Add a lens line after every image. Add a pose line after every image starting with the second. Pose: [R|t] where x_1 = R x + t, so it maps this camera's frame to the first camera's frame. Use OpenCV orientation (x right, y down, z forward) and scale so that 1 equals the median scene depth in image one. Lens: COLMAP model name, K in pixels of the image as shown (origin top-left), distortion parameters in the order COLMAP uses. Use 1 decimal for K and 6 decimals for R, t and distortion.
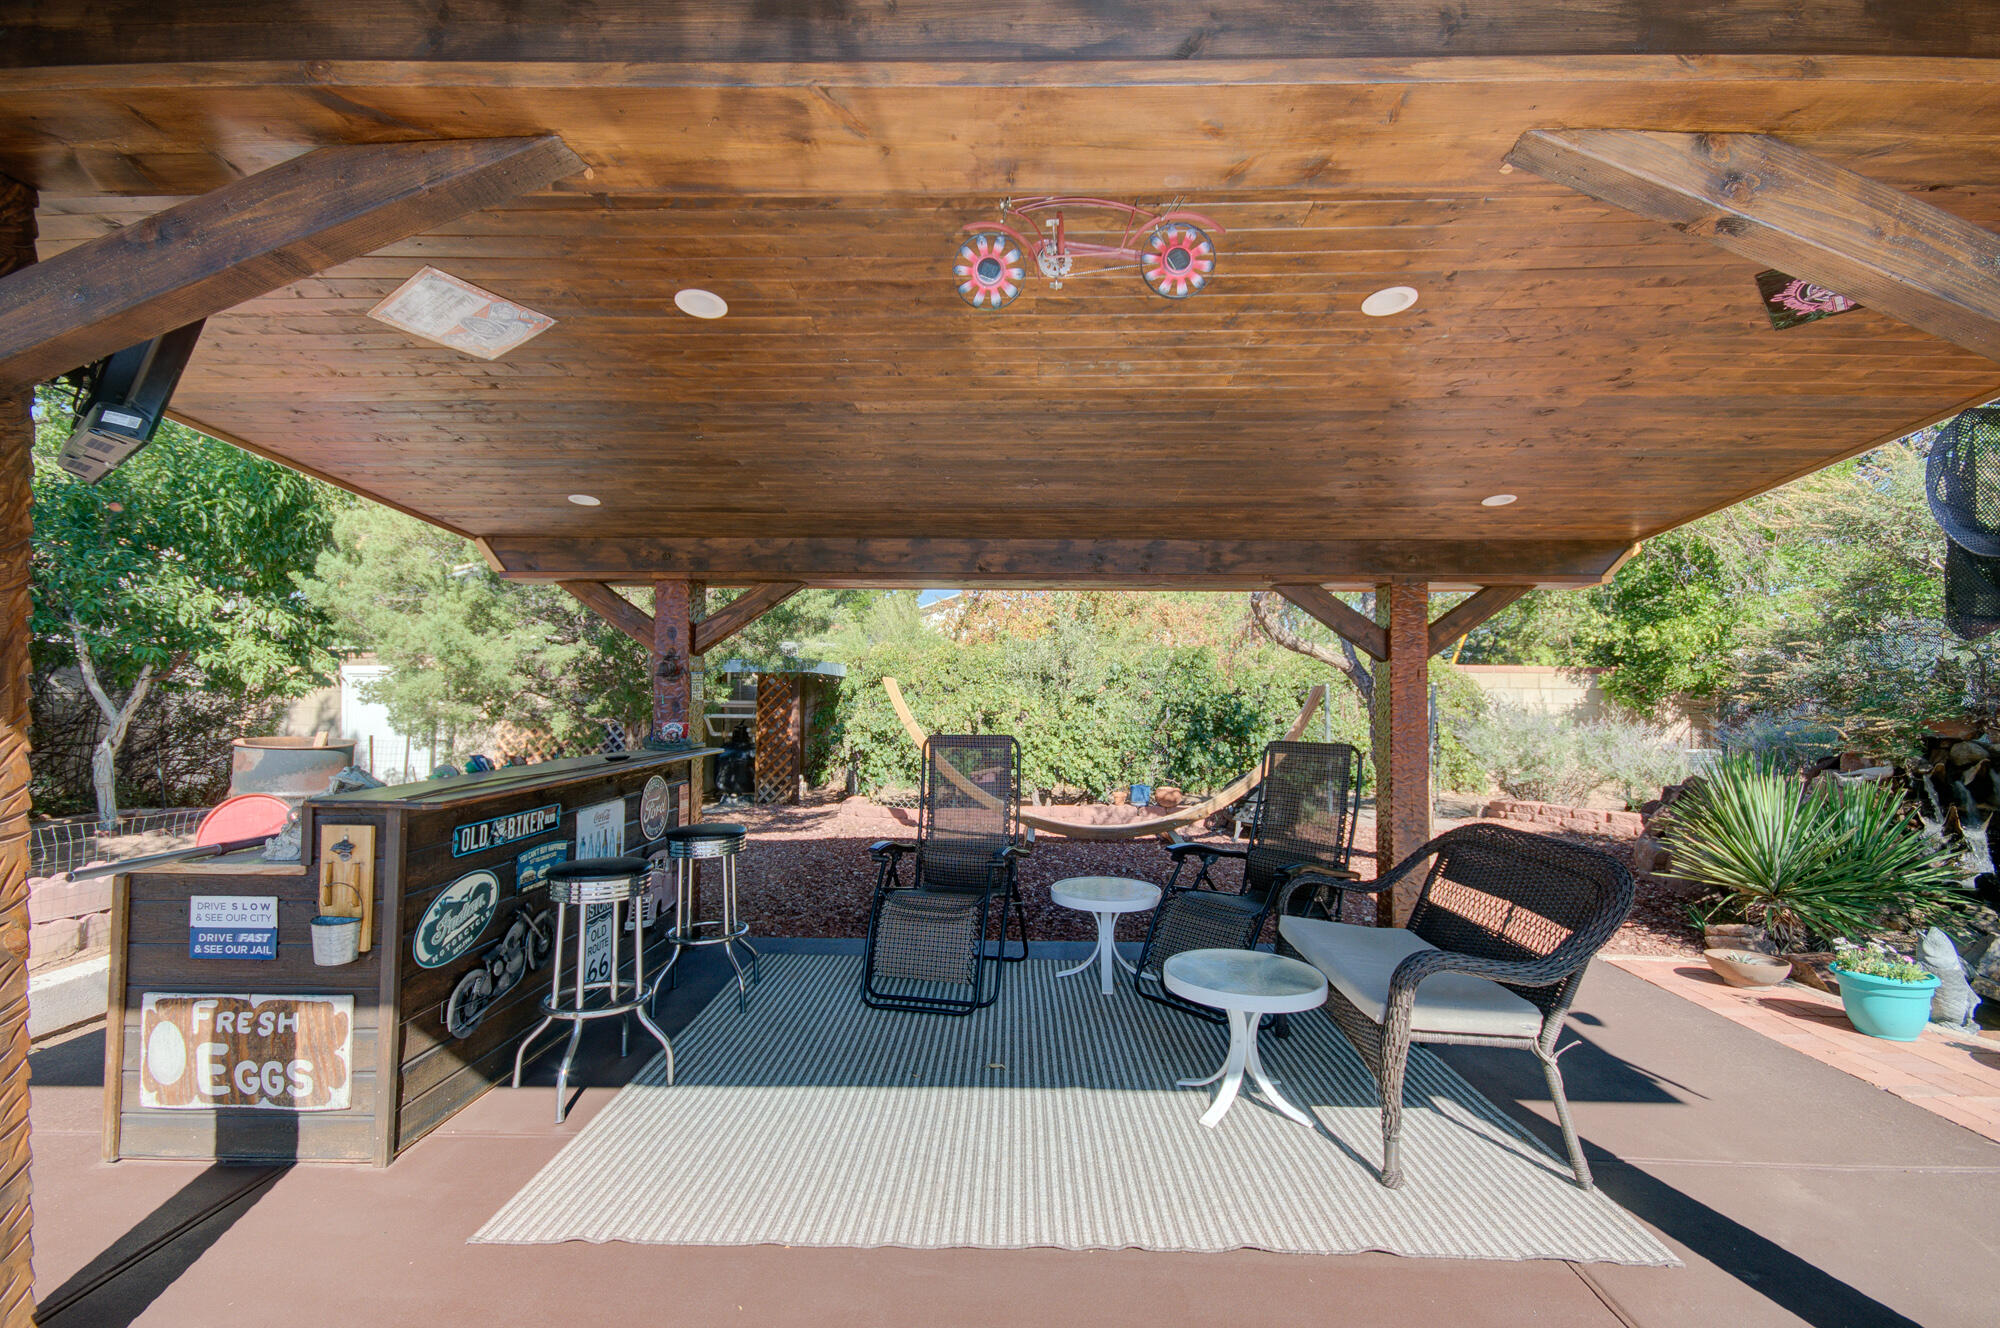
lens RADIAL K [[897.6, 0, 1000.0], [0, 897.6, 664.0], [0, 0, 1]] dist [0.014954, -0.000029]
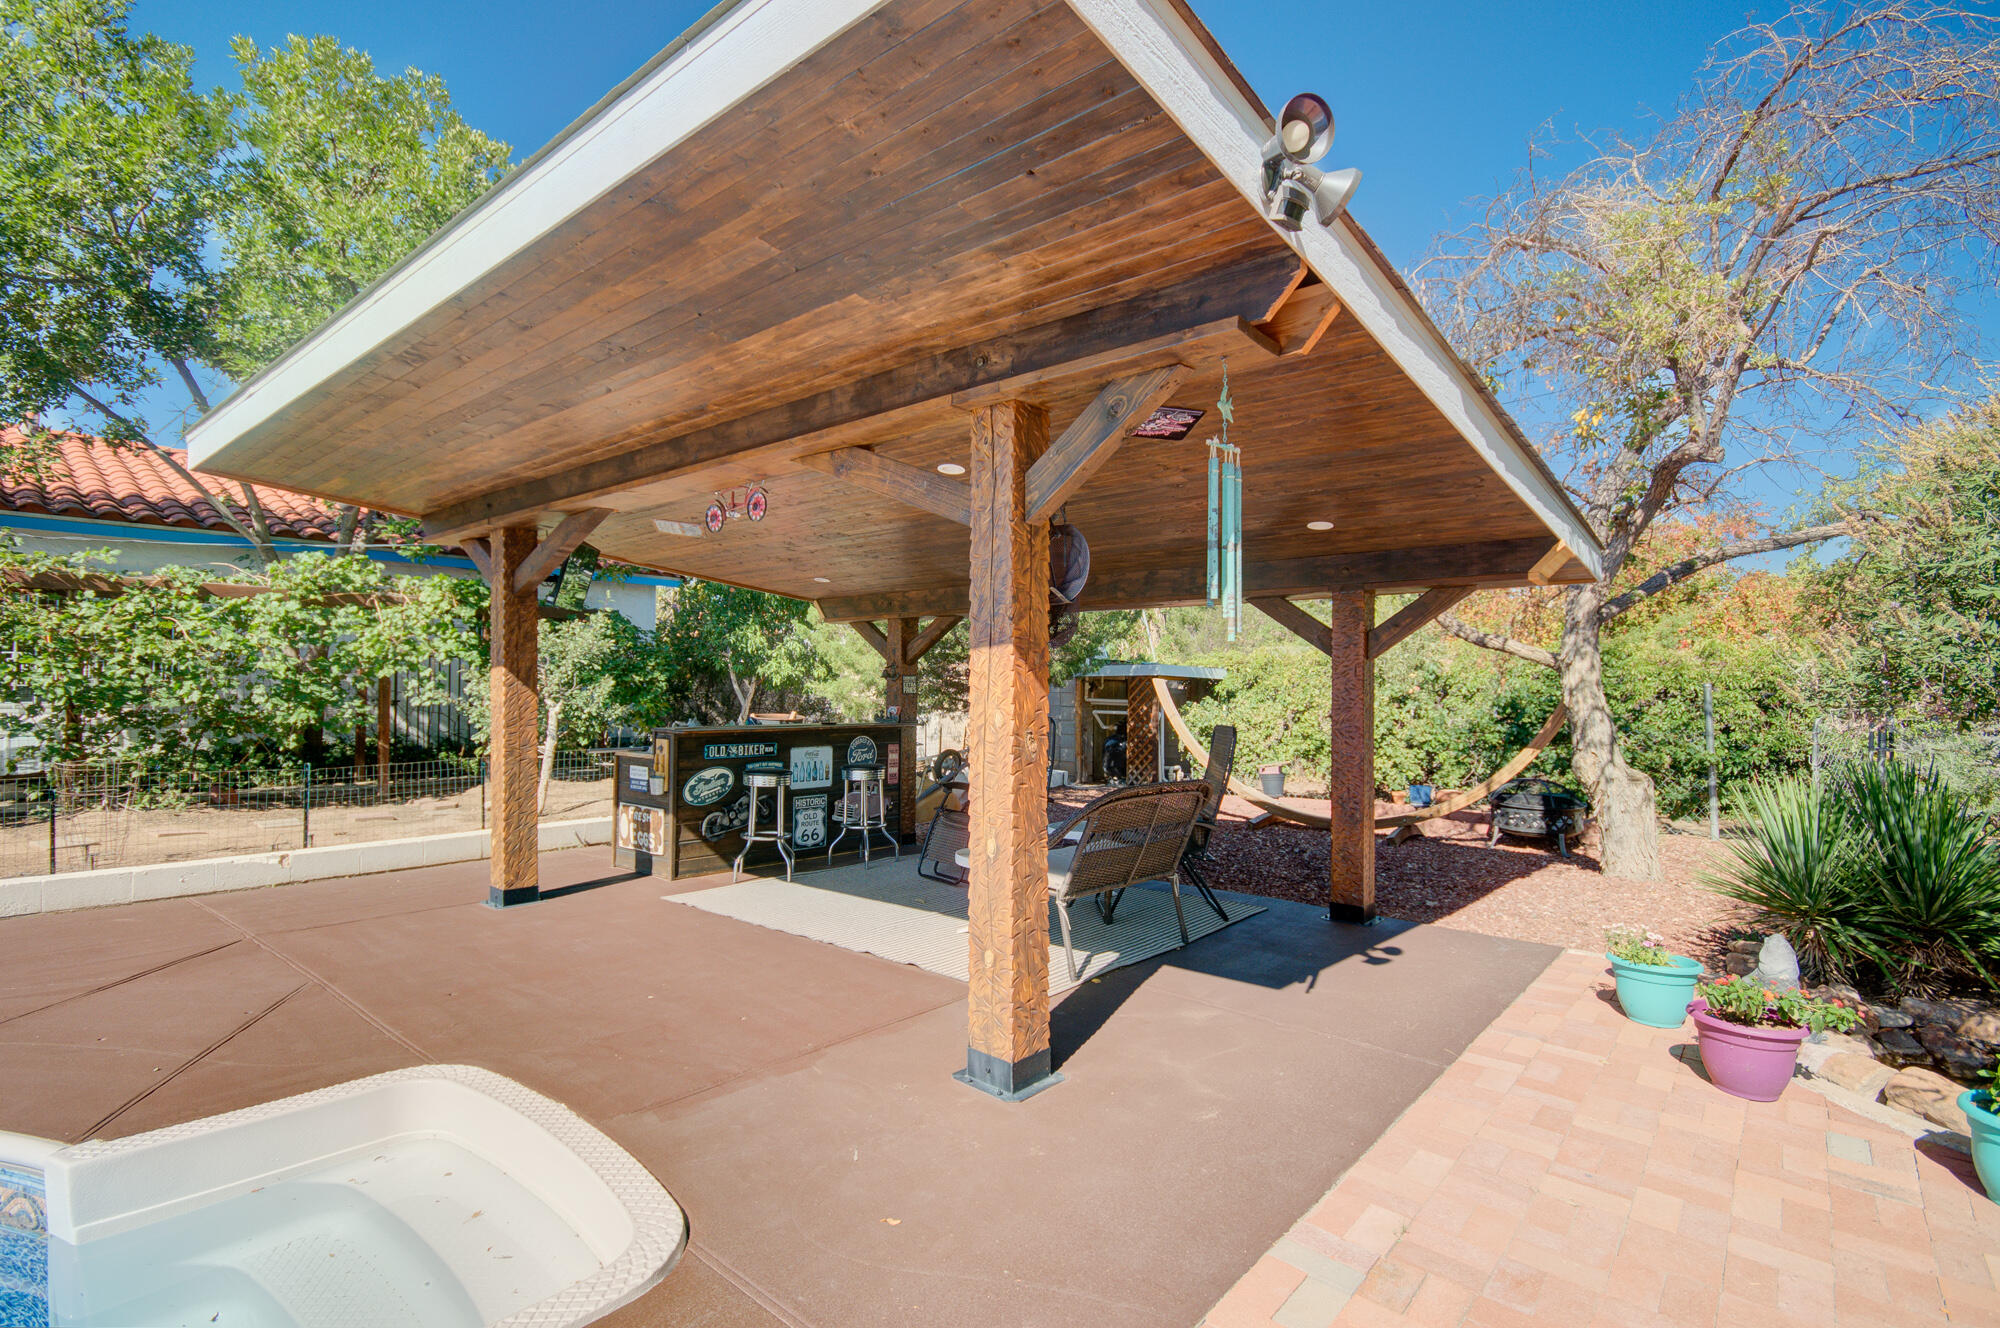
lens RADIAL K [[984.5, 0, 1000.0], [0, 984.5, 664.0], [0, 0, 1]] dist [-0.001254, -0.000042]
pose [[0.777555, -0.014106, -0.628657, 1.438141], [0.012391, 0.999898, -0.007109, 0.003584], [0.628693, -0.002262, 0.777650, -0.425791]]
